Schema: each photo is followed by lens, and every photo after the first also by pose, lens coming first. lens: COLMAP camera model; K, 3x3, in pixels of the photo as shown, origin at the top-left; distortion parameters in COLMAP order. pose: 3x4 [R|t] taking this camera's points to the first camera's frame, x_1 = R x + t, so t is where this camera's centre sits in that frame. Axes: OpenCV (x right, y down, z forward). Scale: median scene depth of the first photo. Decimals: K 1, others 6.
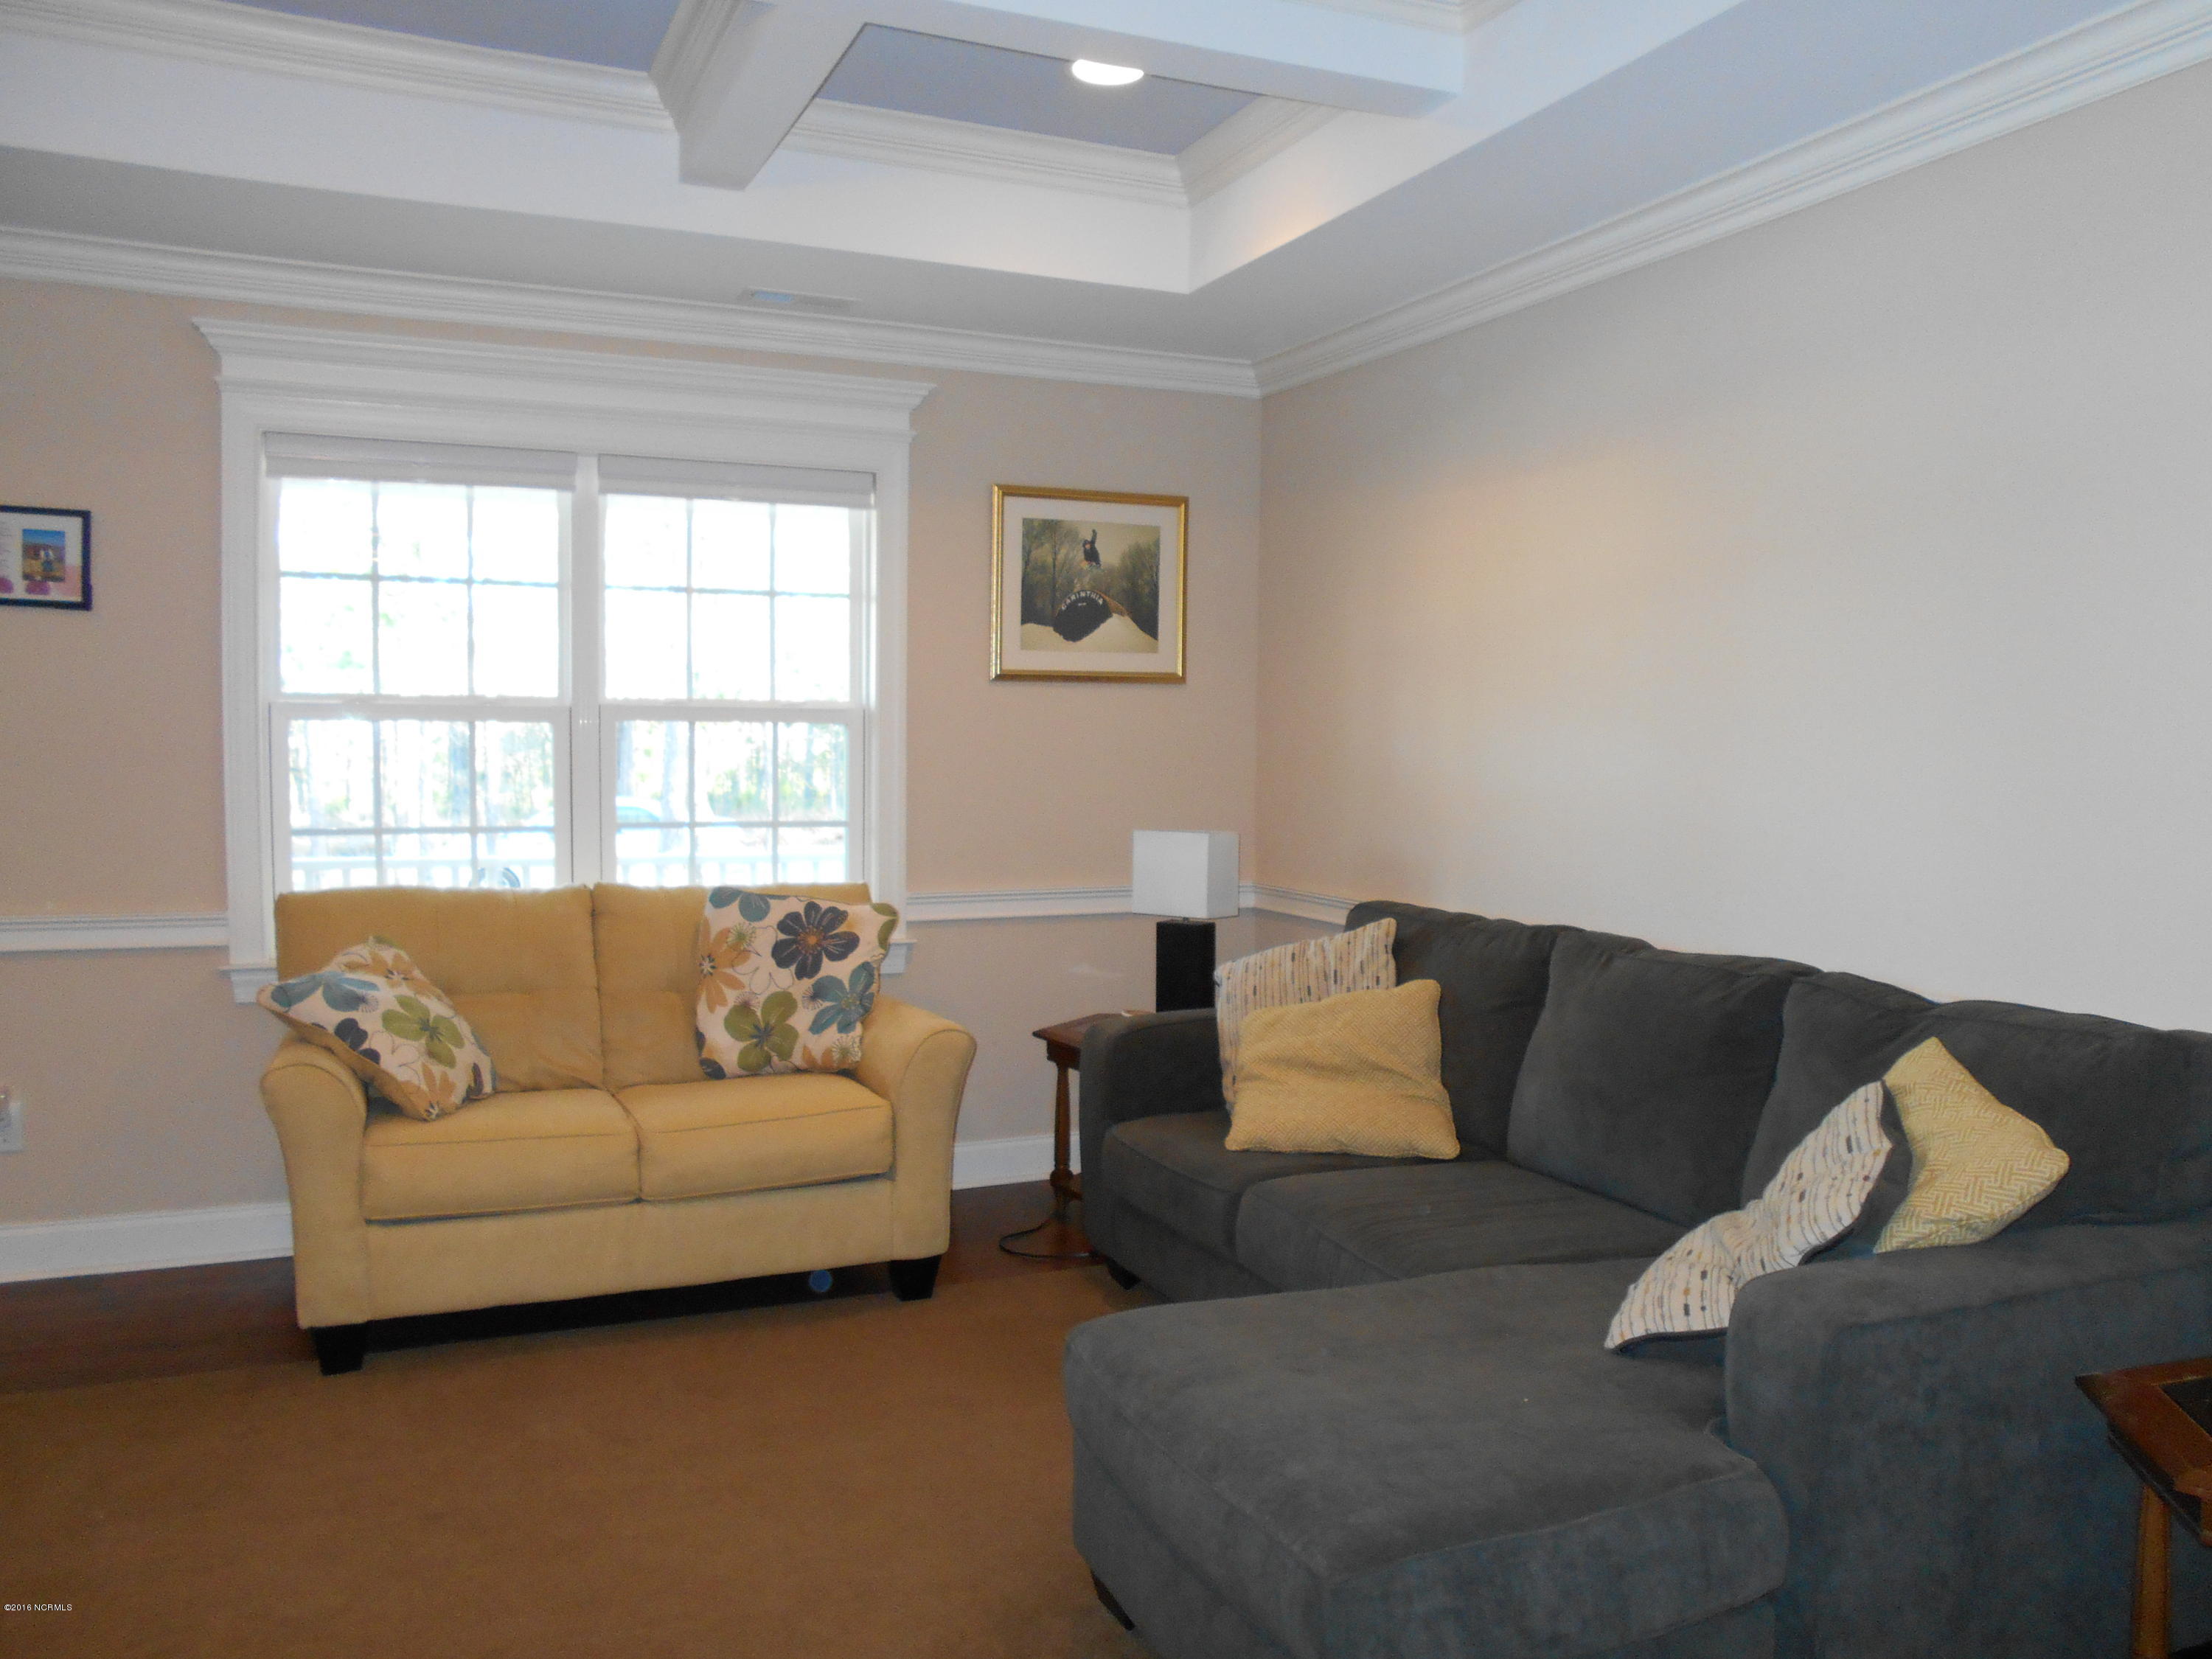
lens RADIAL K [[1710.5, 0, 1106.0], [0, 1710.5, 829.5], [0, 0, 1]] dist [-0.075417, 0.008768]
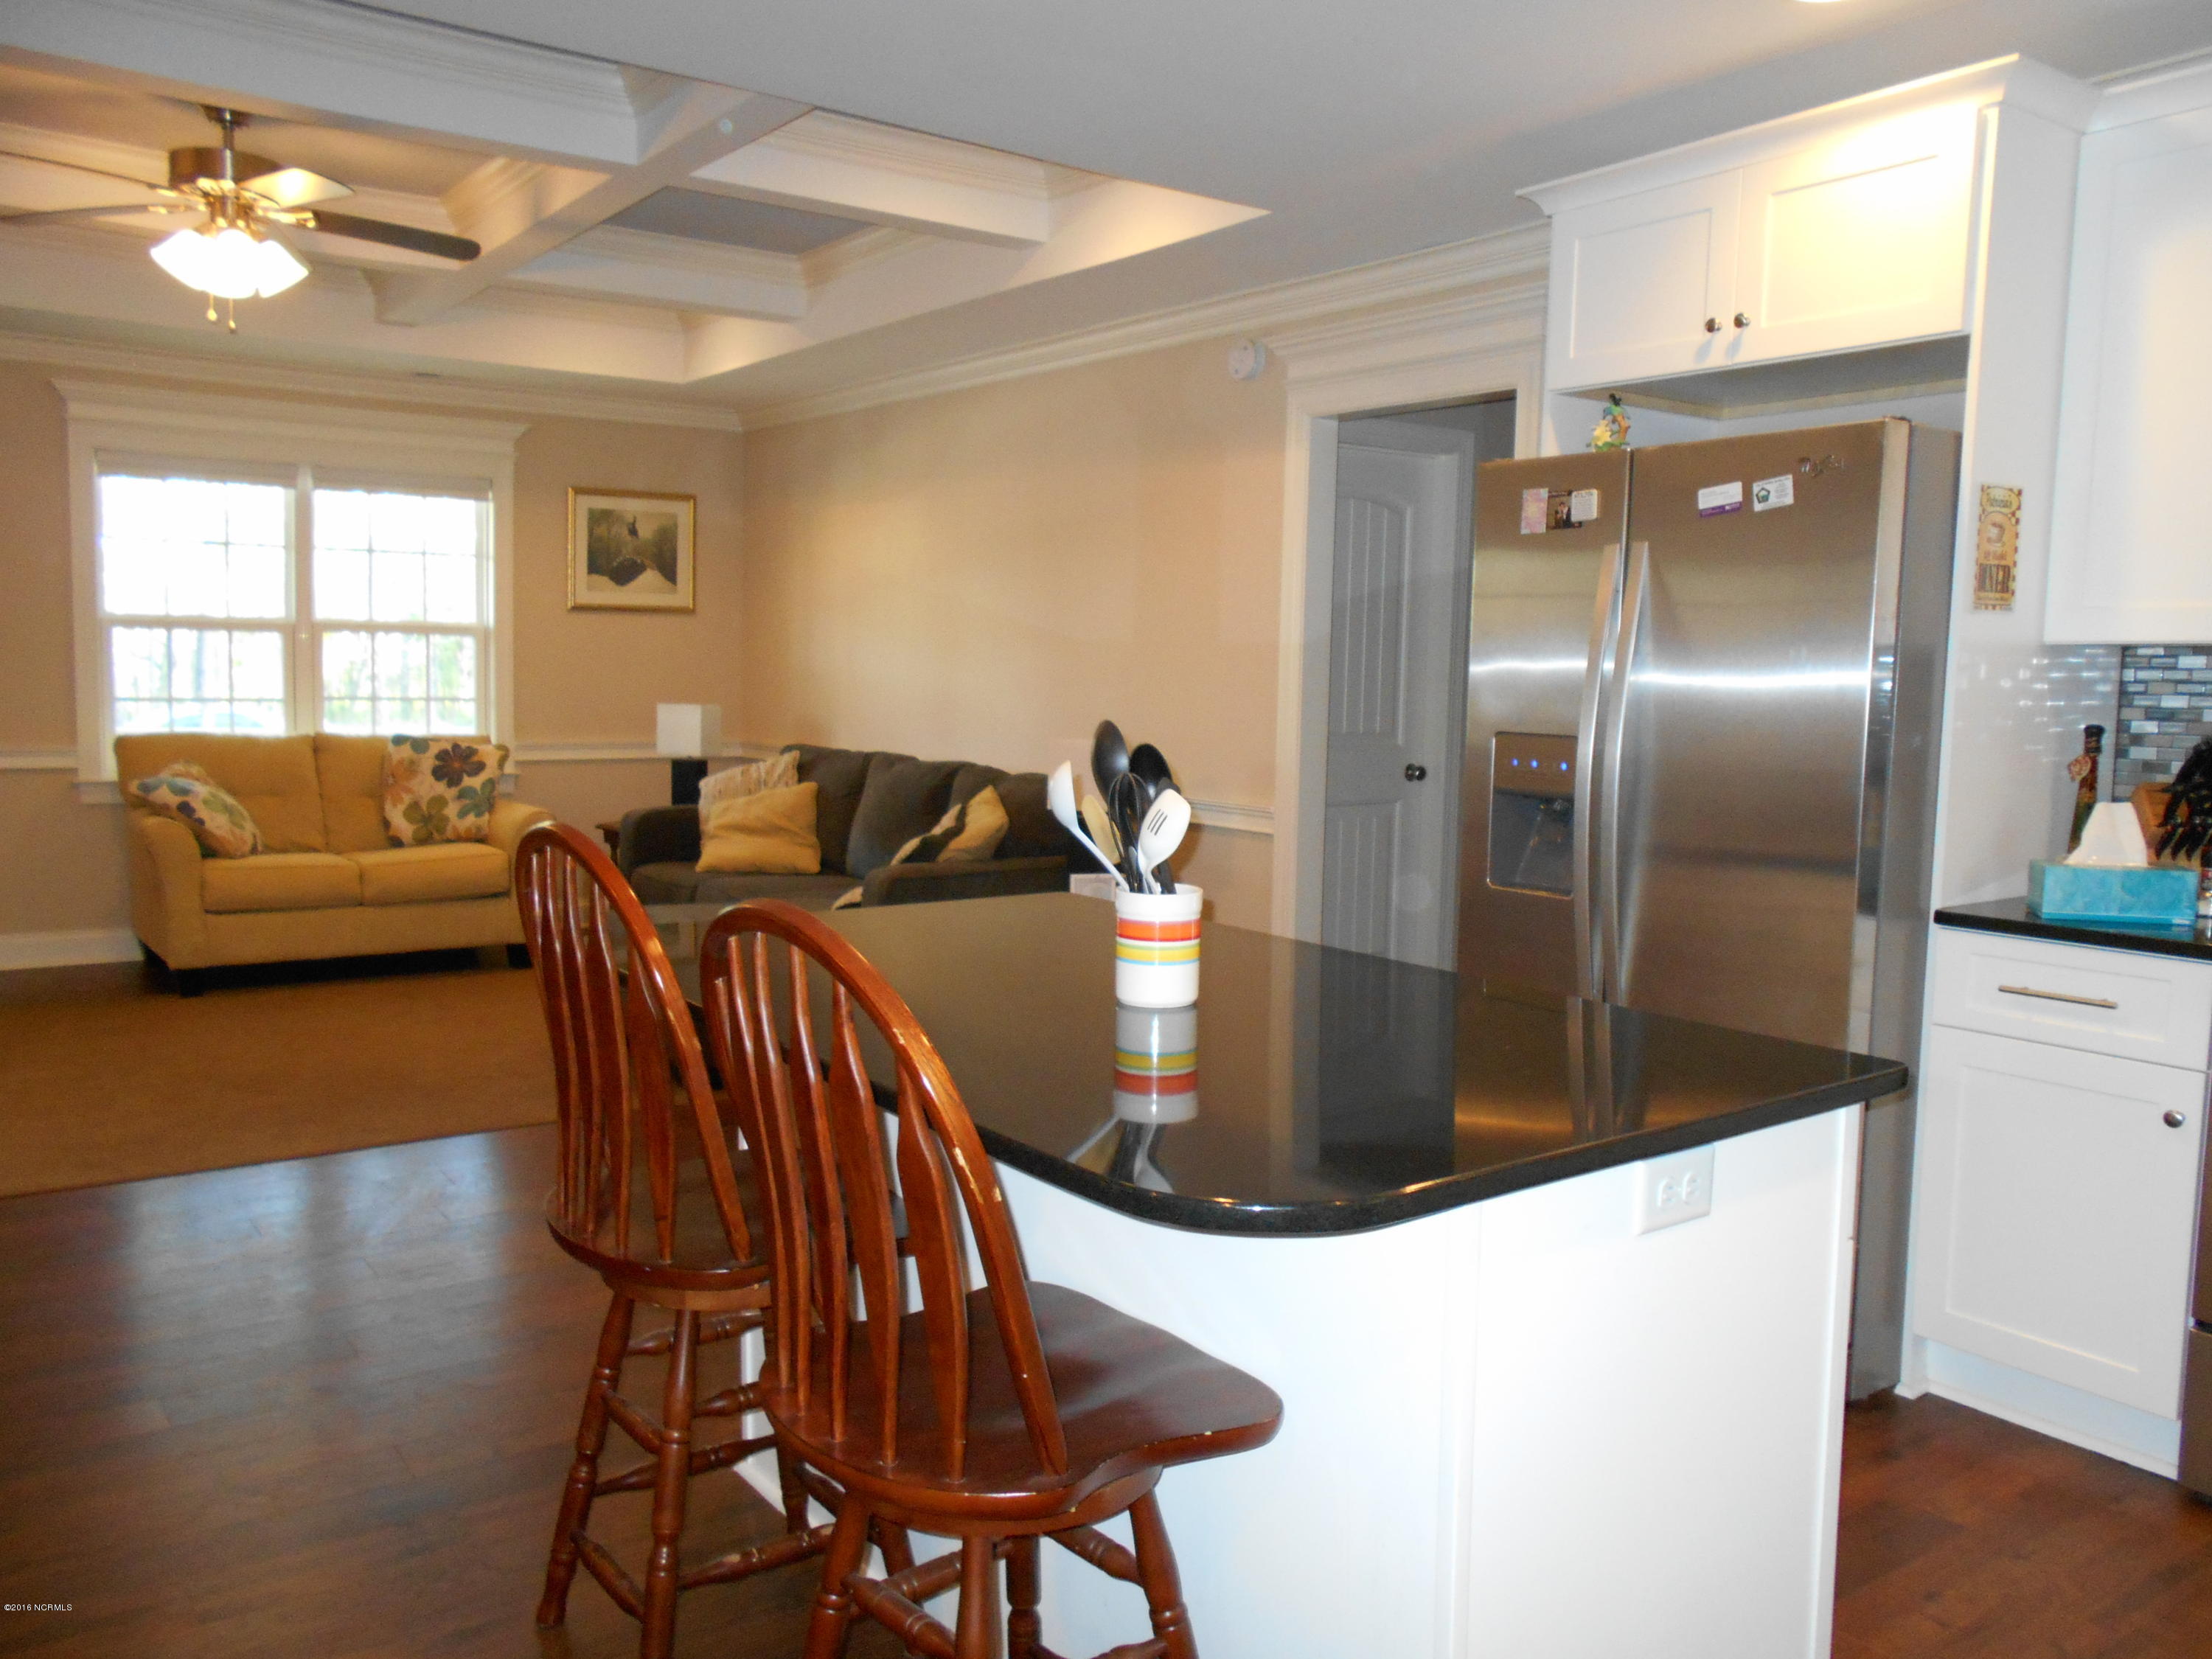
lens RADIAL K [[1700.6, 0, 1017.5], [0, 1700.6, 805.3], [0, 0, 1]] dist [0.005695, 0.008094]
pose [[0.985137, -0.004461, 0.171712, 0.083393], [-0.002079, 0.999280, 0.037887, 0.039358], [-0.171757, -0.037681, 0.984418, -0.742109]]
